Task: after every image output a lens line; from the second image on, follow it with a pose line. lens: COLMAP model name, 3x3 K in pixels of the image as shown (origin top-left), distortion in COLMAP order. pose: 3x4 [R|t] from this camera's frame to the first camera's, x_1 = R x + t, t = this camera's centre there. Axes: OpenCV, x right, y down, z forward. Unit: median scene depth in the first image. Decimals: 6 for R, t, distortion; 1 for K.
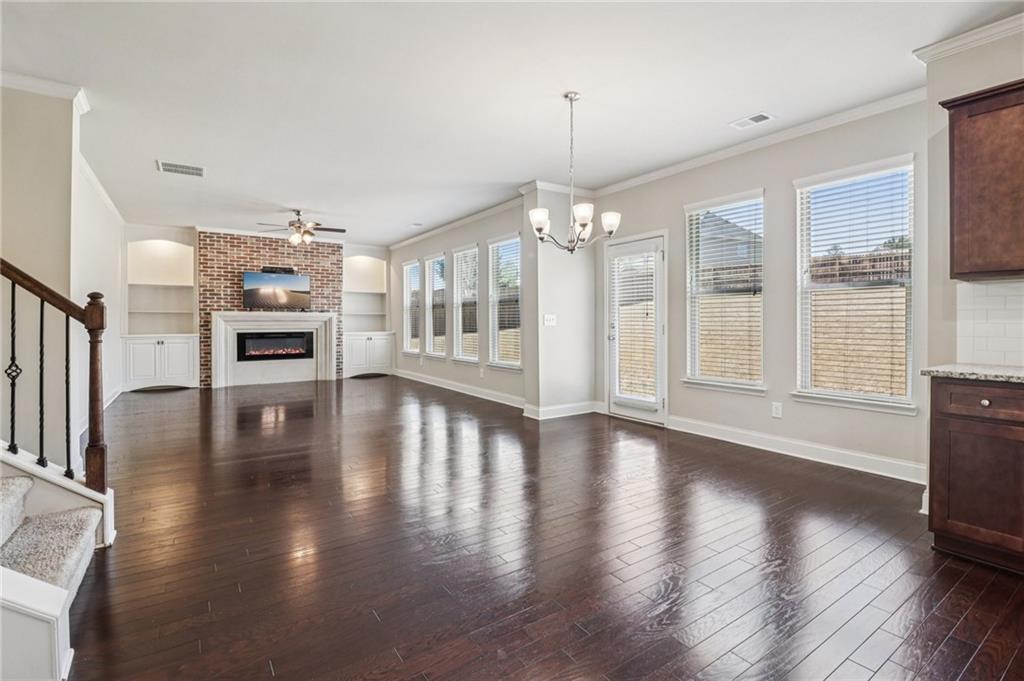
lens RADIAL K [[480.3, 0, 515.0], [0, 480.3, 324.7], [0, 0, 1]] dist [-0.002585, -0.000568]
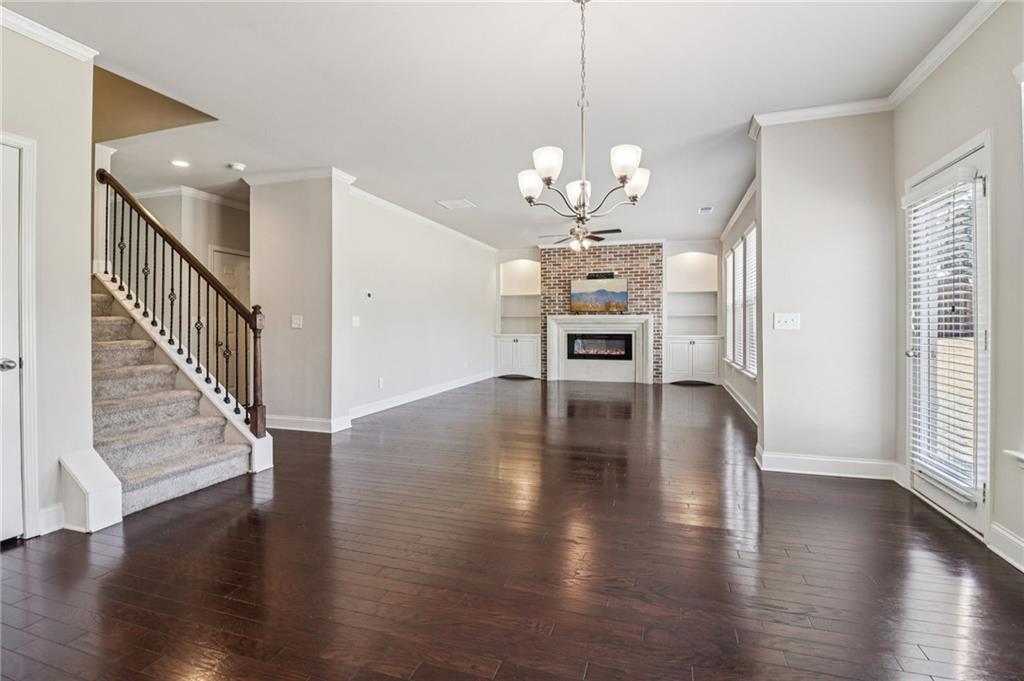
lens RADIAL K [[480.3, 0, 515.0], [0, 480.3, 324.7], [0, 0, 1]] dist [-0.002585, -0.000568]
pose [[0.613581, 0.000109, -0.789632, 0.241618], [-0.003822, 0.999989, -0.002833, -0.001062], [0.789623, 0.004756, 0.613574, 0.203642]]
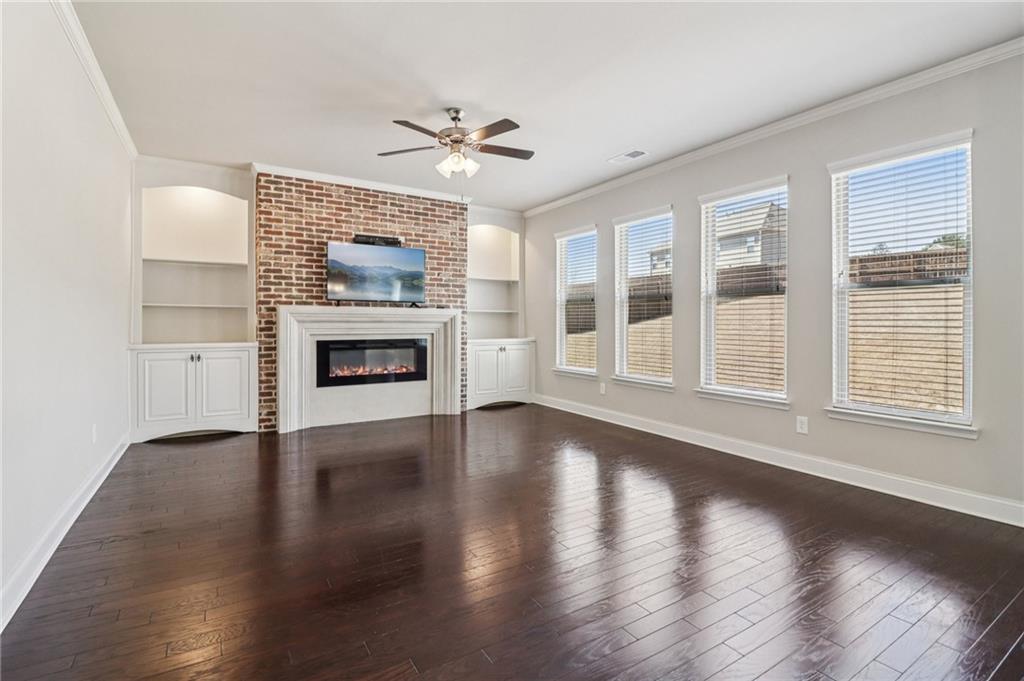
lens RADIAL K [[476.3, 0, 512.9], [0, 476.3, 326.7], [0, 0, 1]] dist [0.001190, 0.000084]
pose [[0.999124, 0.004120, -0.041651, -0.301788], [-0.004082, 0.999991, 0.001010, -0.002675], [0.041655, -0.000839, 0.999132, 0.399720]]
